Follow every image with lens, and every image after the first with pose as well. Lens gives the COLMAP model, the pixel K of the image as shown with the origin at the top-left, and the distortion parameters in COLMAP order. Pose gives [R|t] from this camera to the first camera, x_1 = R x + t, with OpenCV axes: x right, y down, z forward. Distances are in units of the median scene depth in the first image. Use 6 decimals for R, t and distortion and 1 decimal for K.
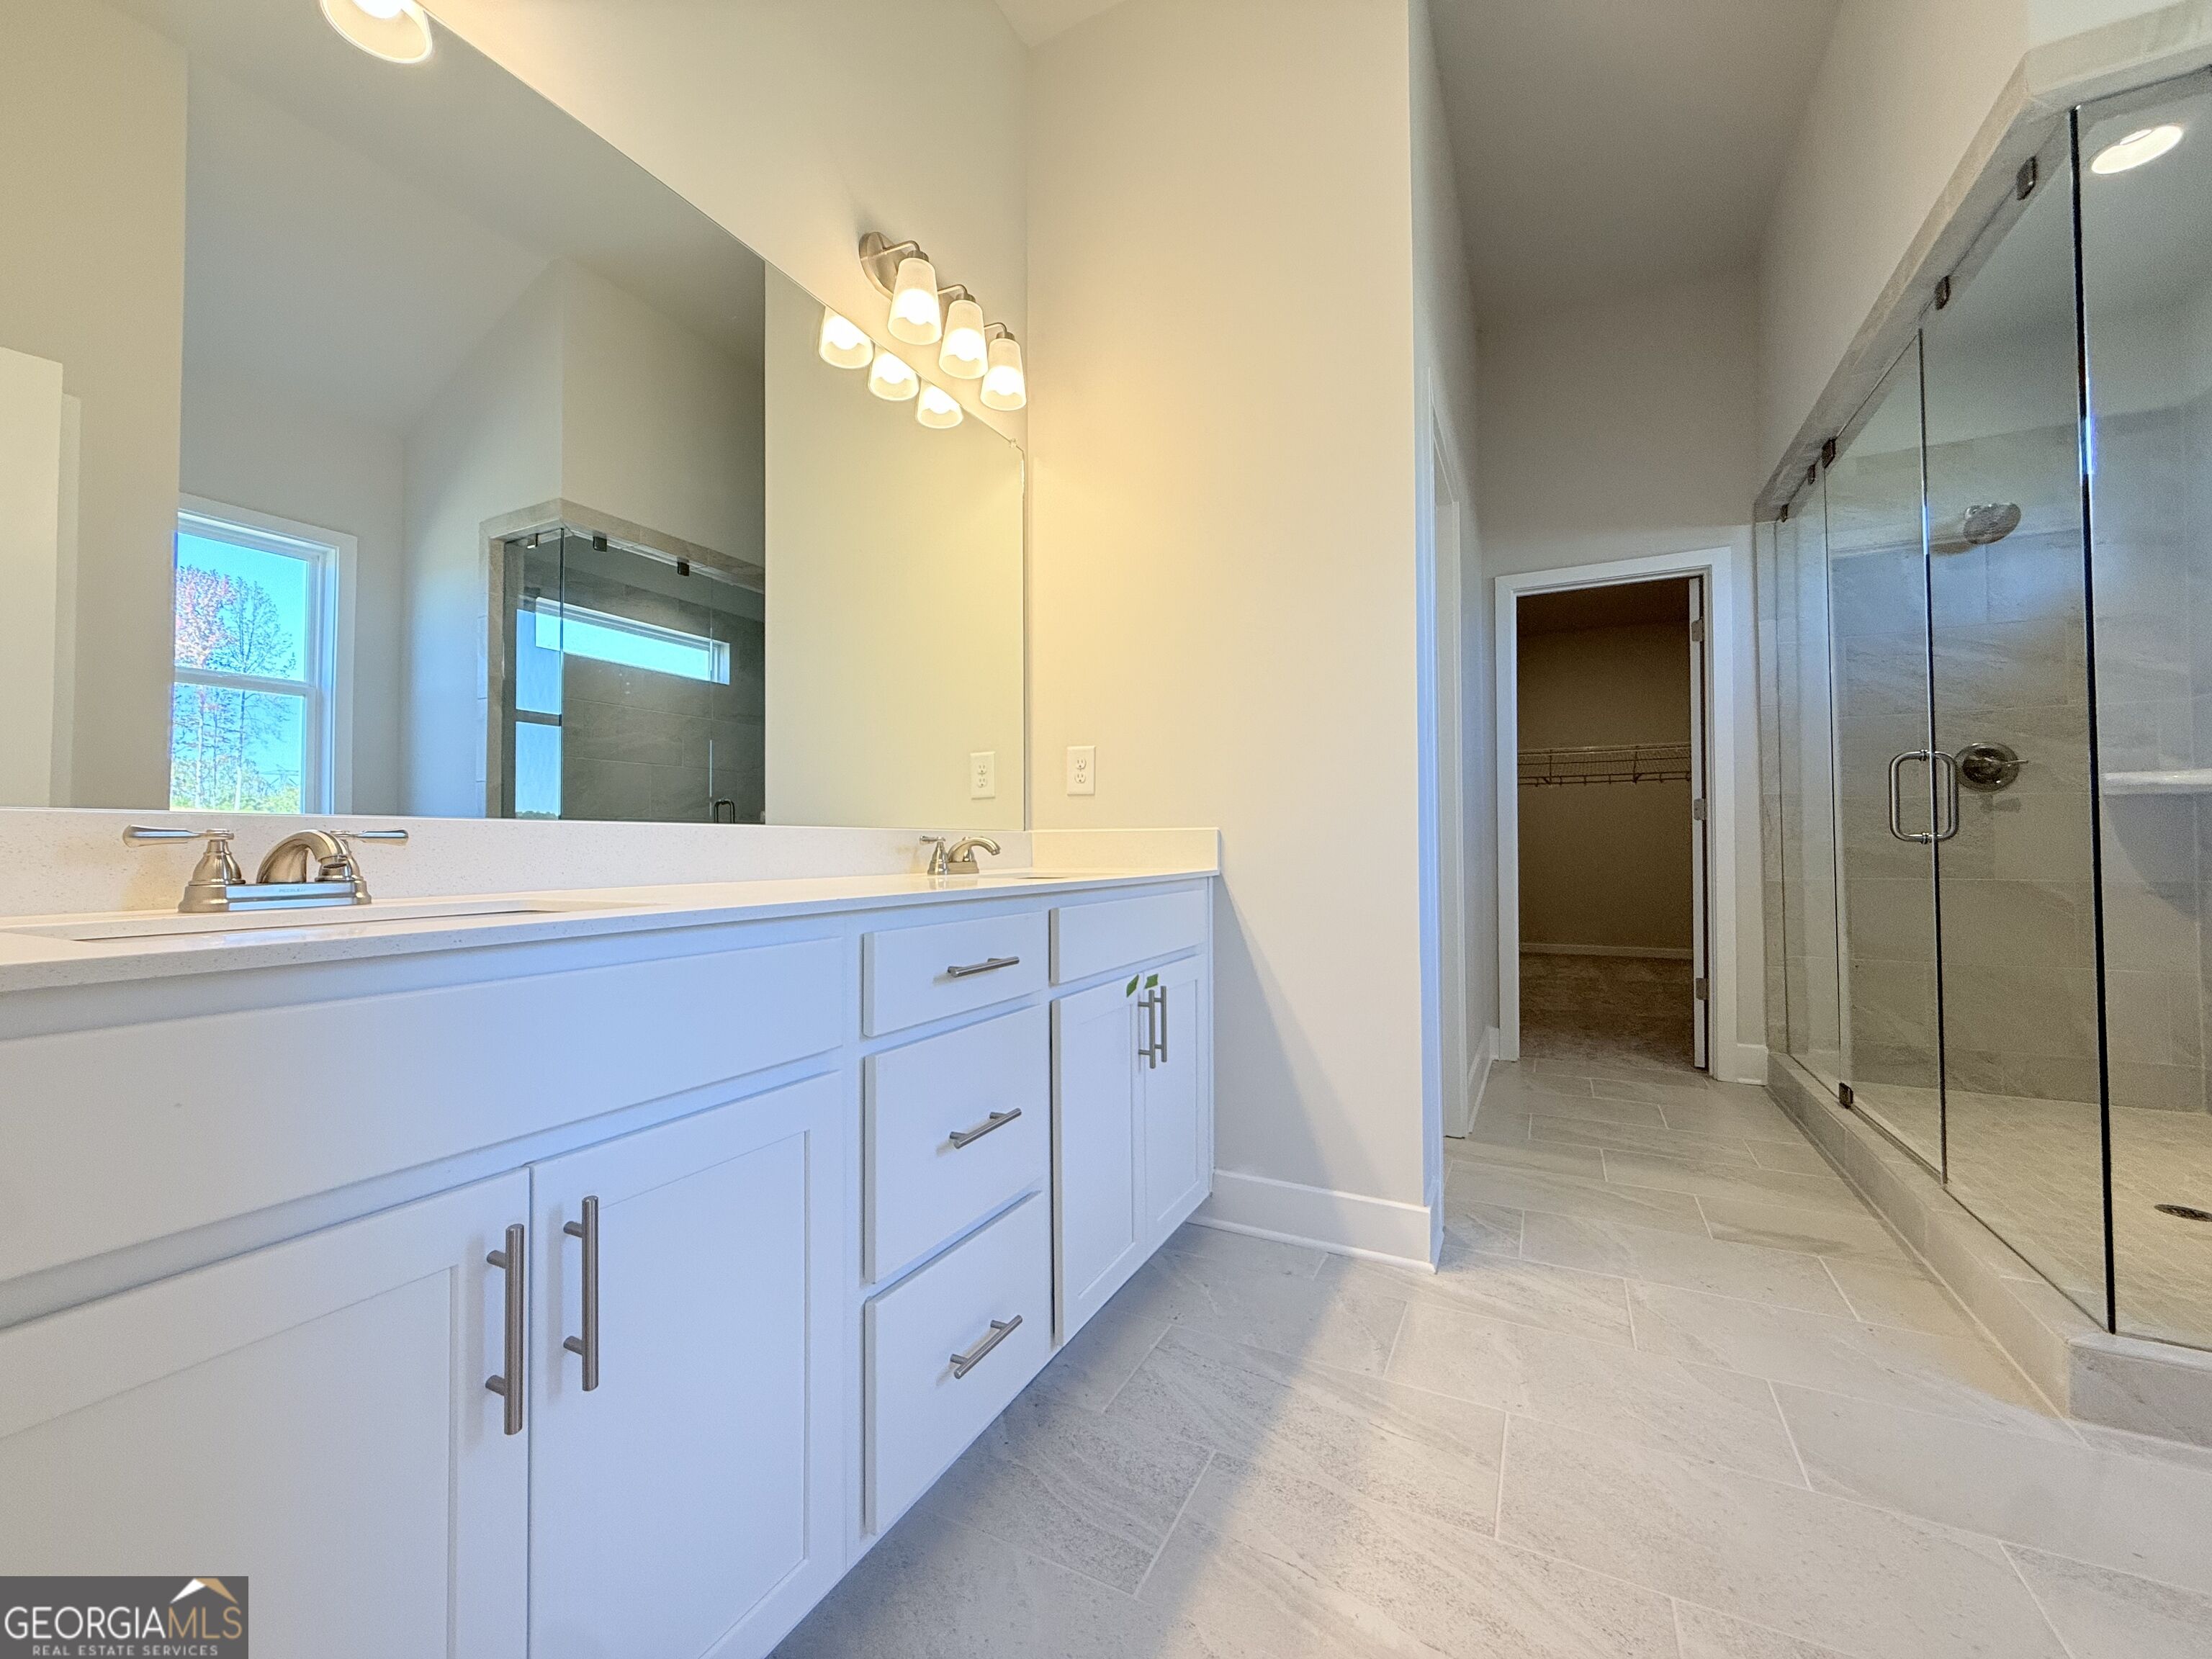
lens RADIAL K [[880.0, 0, 1101.0], [0, 880.0, 831.6], [0, 0, 1]] dist [-0.001285, 0.000546]
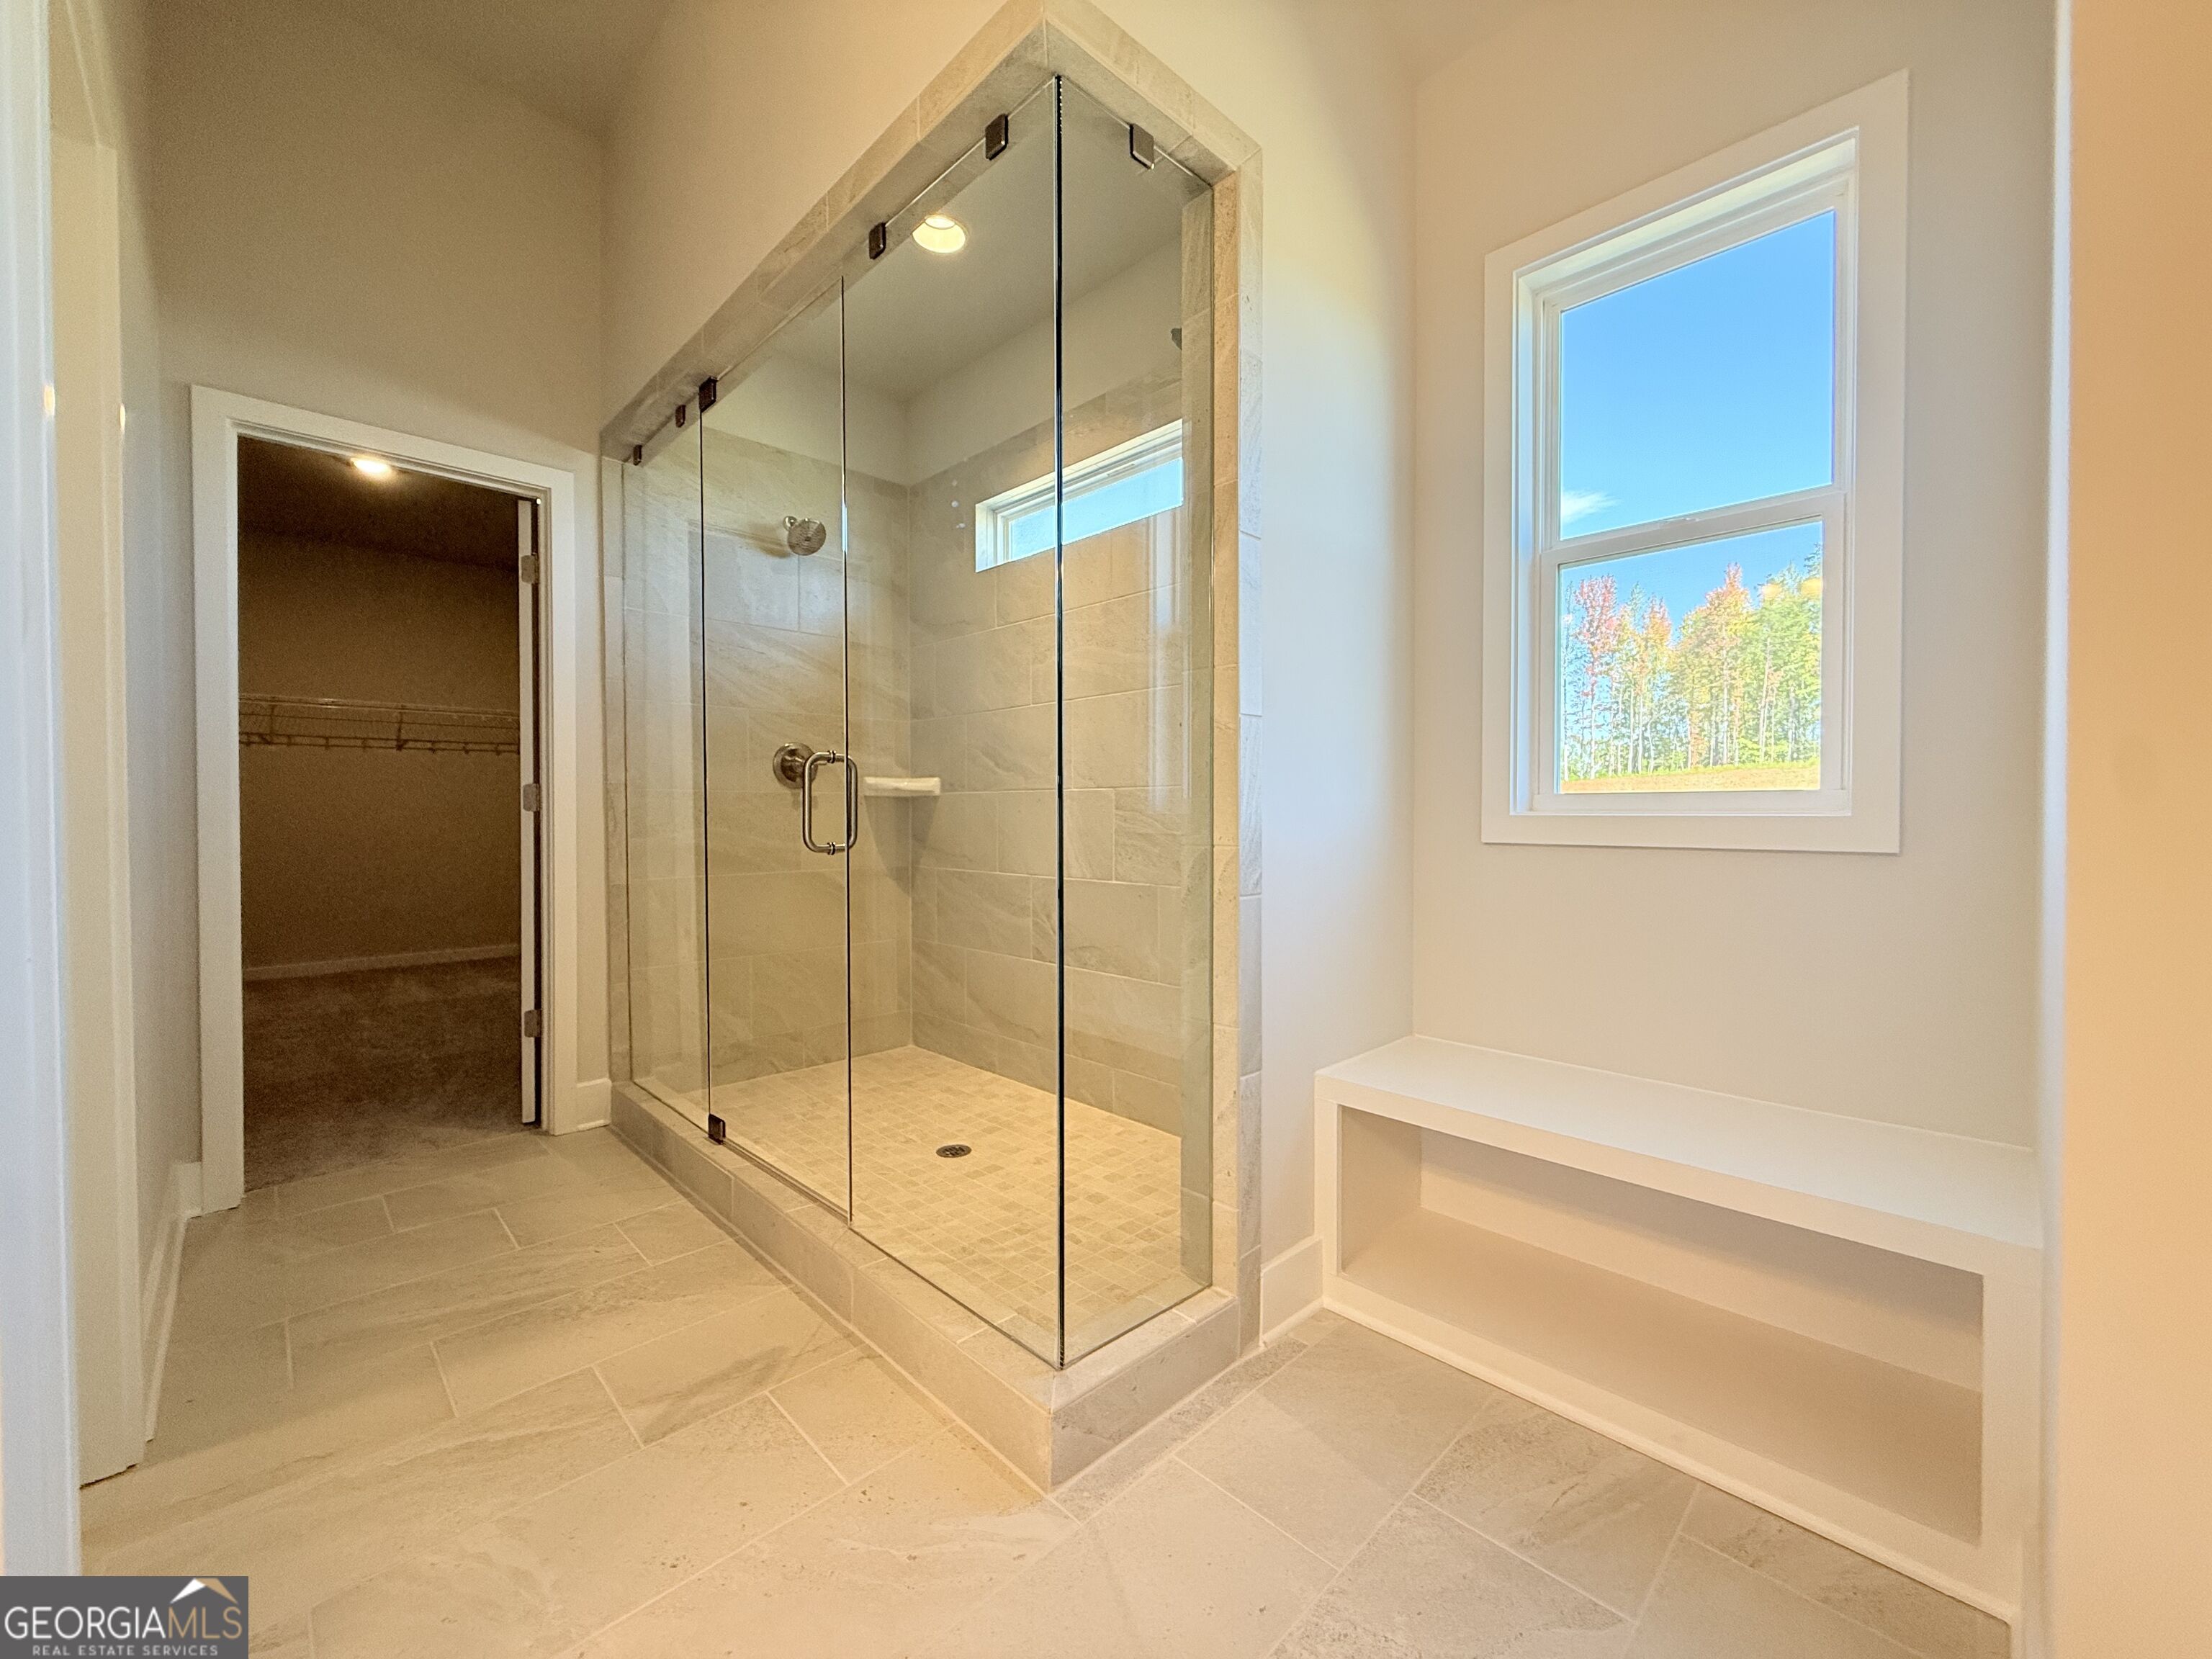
lens RADIAL K [[880.0, 0, 1096.4], [0, 880.0, 827.2], [0, 0, 1]] dist [-0.001285, 0.000546]
pose [[0.321967, -0.010080, 0.946697, 0.113464], [-0.016999, 0.999721, 0.016426, -0.023239], [-0.946598, -0.021382, 0.321706, 0.310608]]
